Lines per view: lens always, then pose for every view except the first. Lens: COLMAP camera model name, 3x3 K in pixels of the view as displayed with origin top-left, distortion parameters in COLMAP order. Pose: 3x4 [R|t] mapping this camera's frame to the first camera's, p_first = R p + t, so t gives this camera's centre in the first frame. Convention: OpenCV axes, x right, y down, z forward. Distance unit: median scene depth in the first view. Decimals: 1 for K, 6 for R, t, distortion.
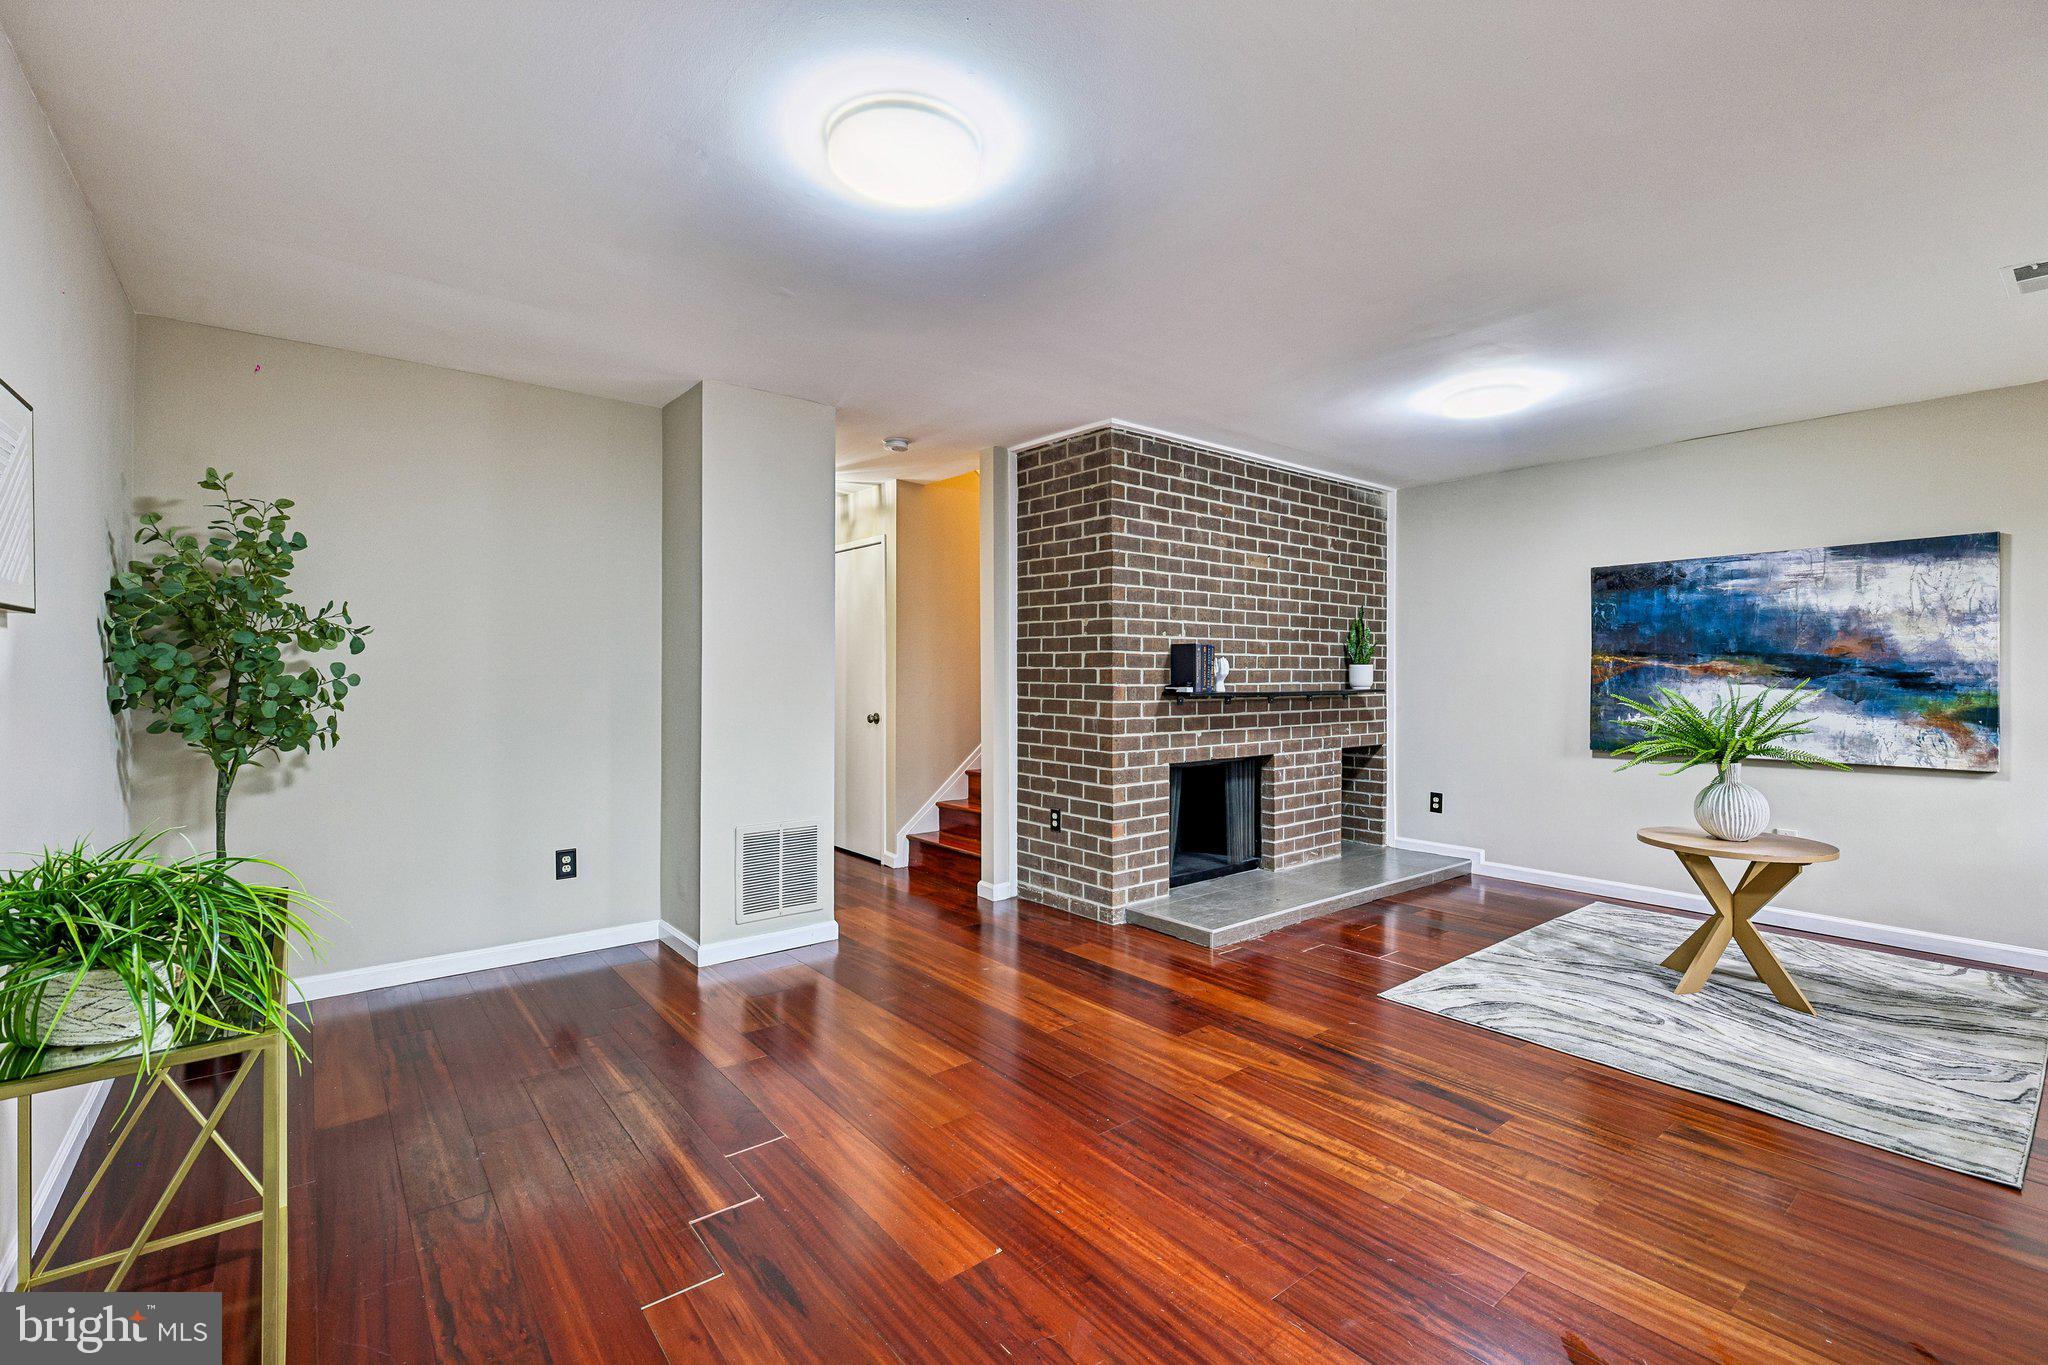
lens RADIAL K [[894.7, 0, 1011.1], [0, 894.7, 677.4], [0, 0, 1]] dist [0.003384, -0.000251]
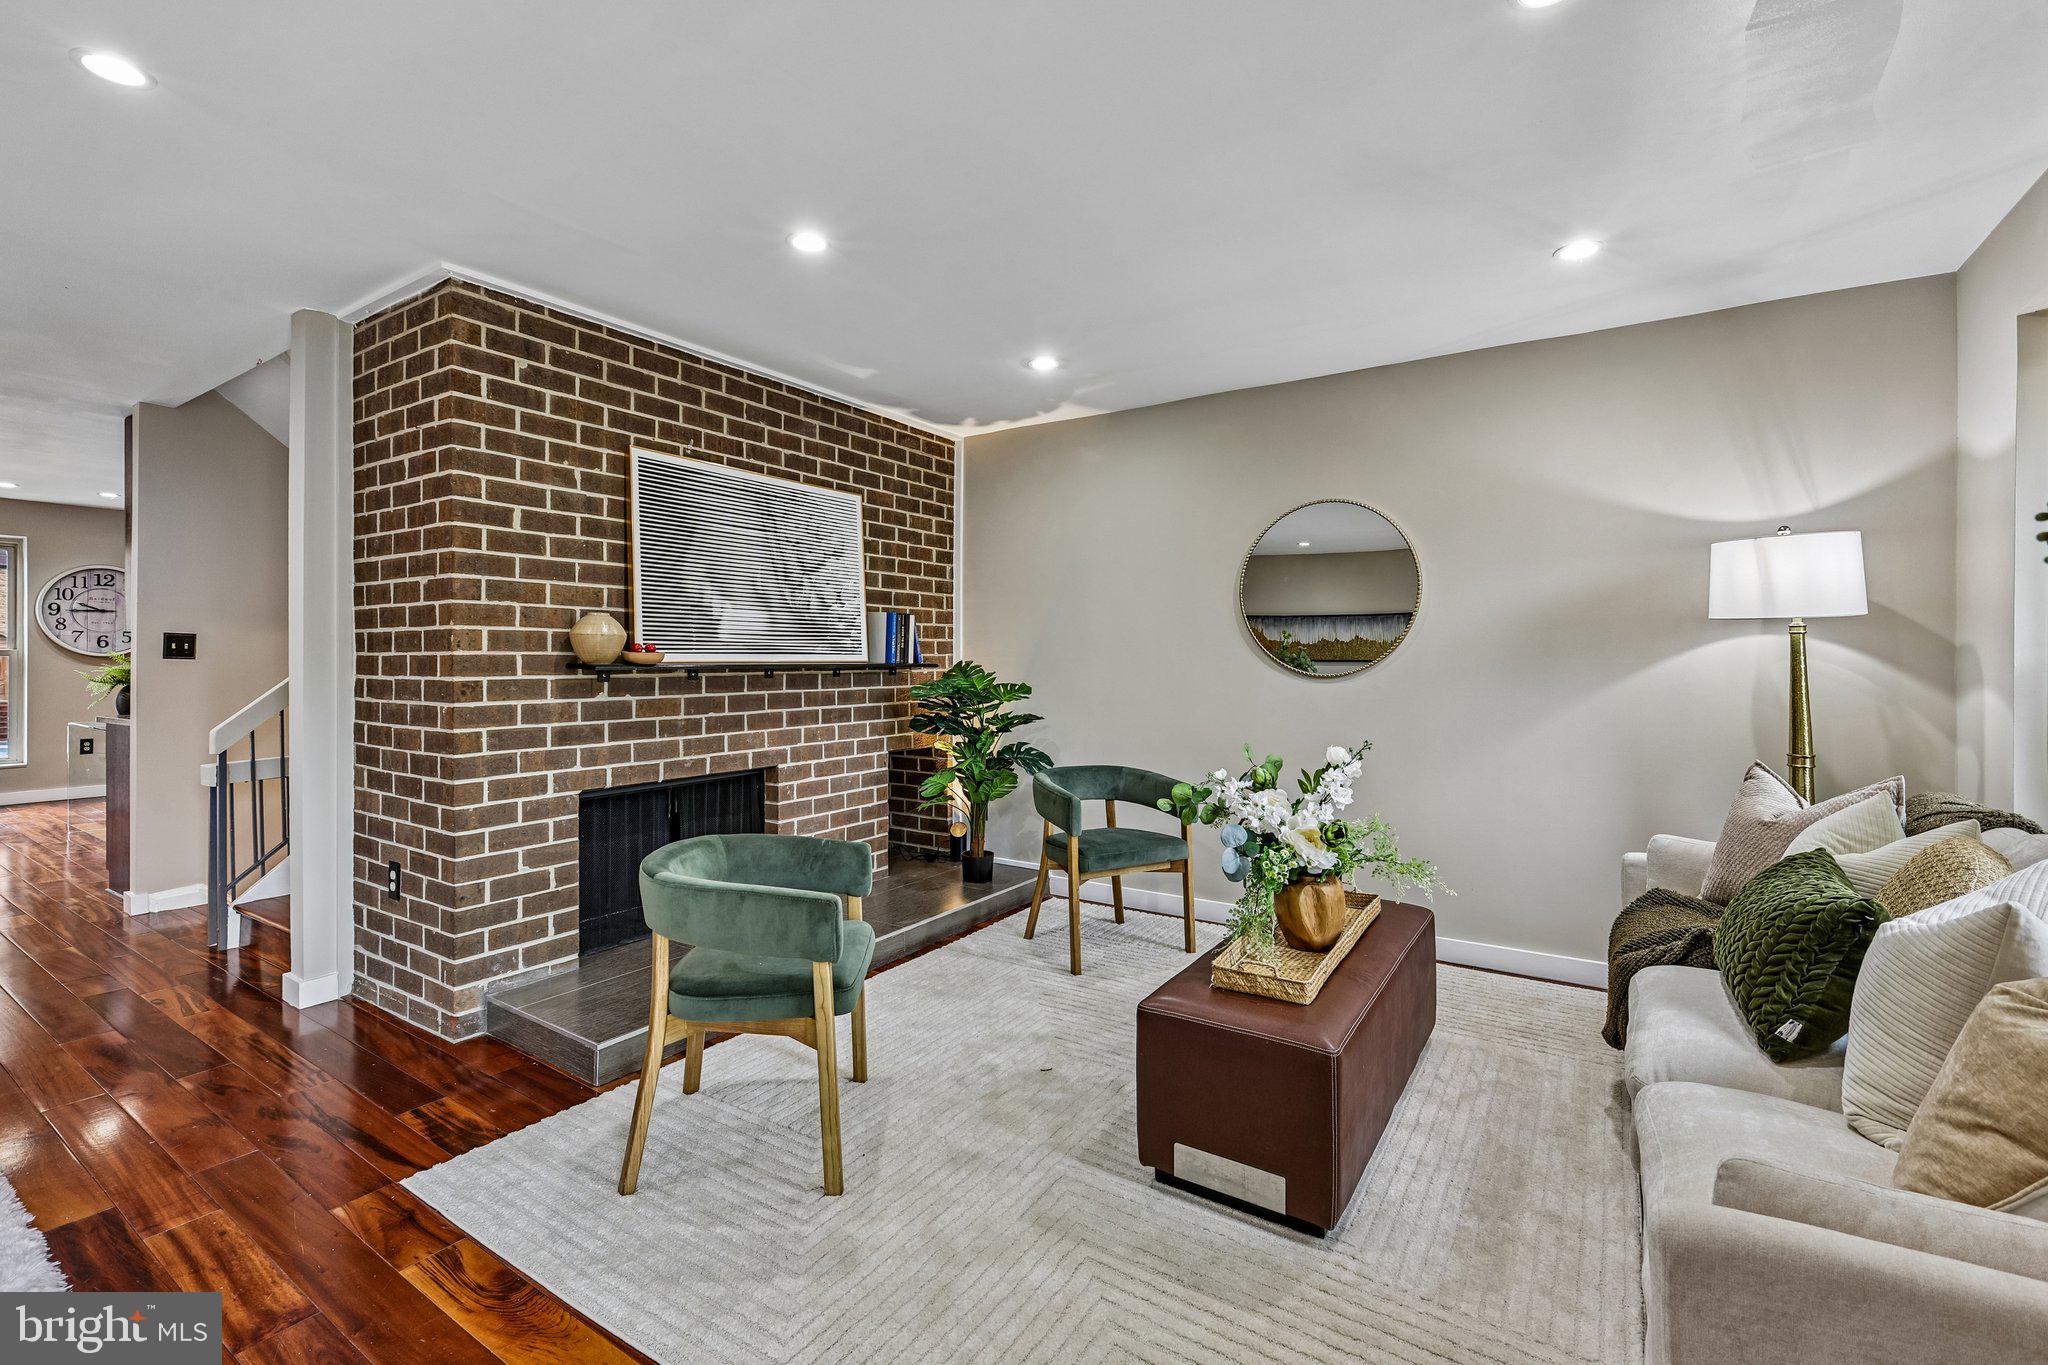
lens RADIAL K [[894.7, 0, 1023.0], [0, 894.7, 657.7], [0, 0, 1]] dist [0.003384, -0.000251]
pose [[0.953481, 0.000679, 0.301454, 0.292801], [0.000490, 0.999993, -0.003800, -0.002612], [-0.301454, 0.003771, 0.953473, 0.230791]]
